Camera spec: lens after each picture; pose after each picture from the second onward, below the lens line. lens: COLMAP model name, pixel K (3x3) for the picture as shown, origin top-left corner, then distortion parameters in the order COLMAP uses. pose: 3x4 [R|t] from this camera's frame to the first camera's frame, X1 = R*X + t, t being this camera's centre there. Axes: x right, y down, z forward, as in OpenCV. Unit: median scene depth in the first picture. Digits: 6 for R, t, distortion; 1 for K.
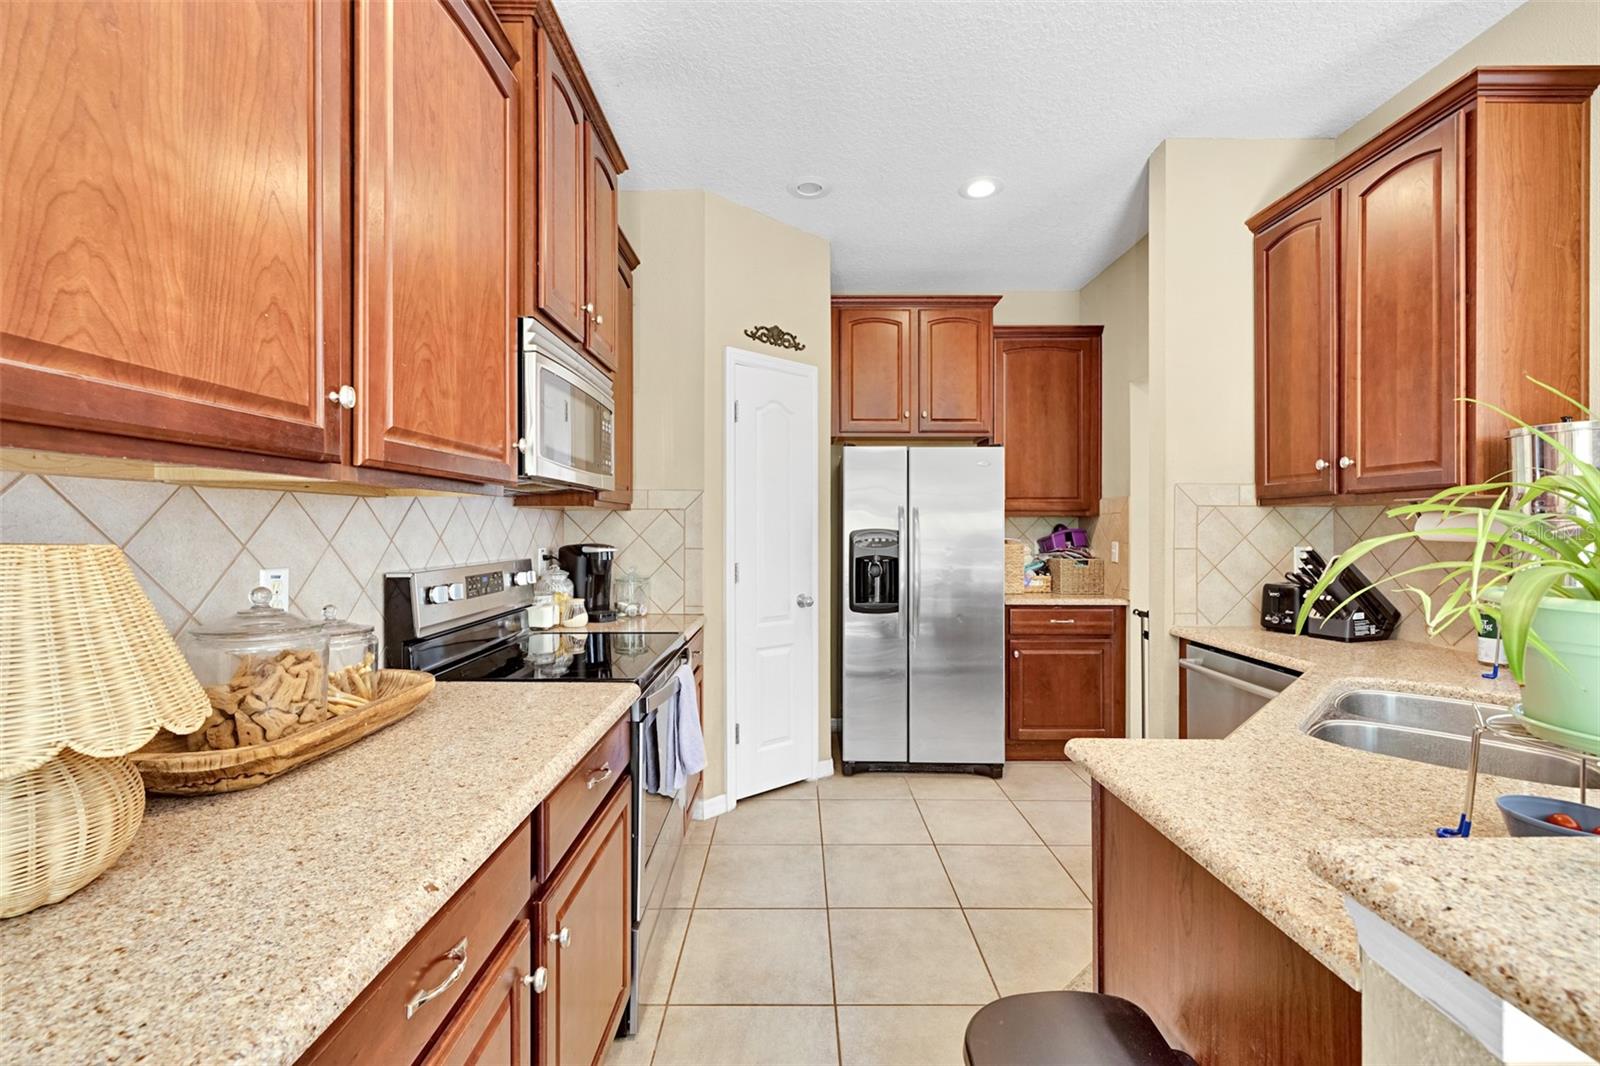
lens RADIAL K [[674.1, 0, 797.2], [0, 674.1, 531.5], [0, 0, 1]] dist [0.000820, 0.000285]
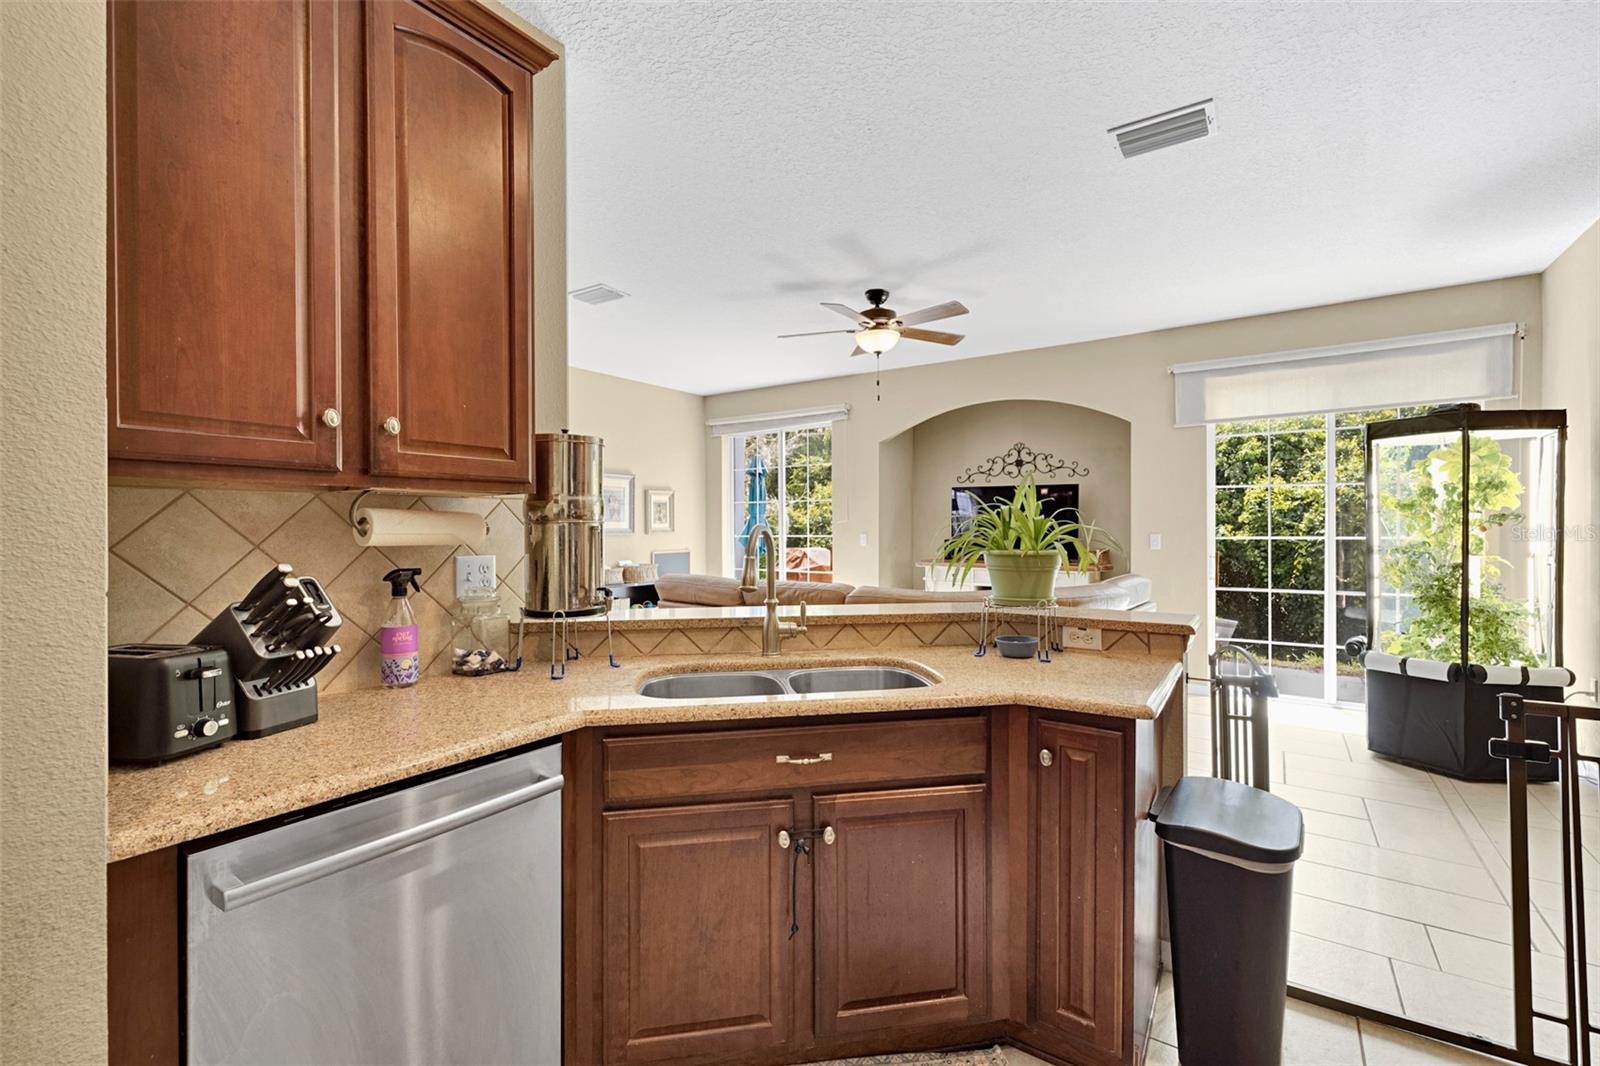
lens RADIAL K [[682.4, 0, 797.8], [0, 682.4, 532.0], [0, 0, 1]] dist [-0.001908, 0.000219]
pose [[-0.817196, 0.000473, 0.576360, 0.081394], [0.007128, 0.999931, 0.009287, -0.003211], [-0.576316, 0.011697, -0.817143, 0.826481]]
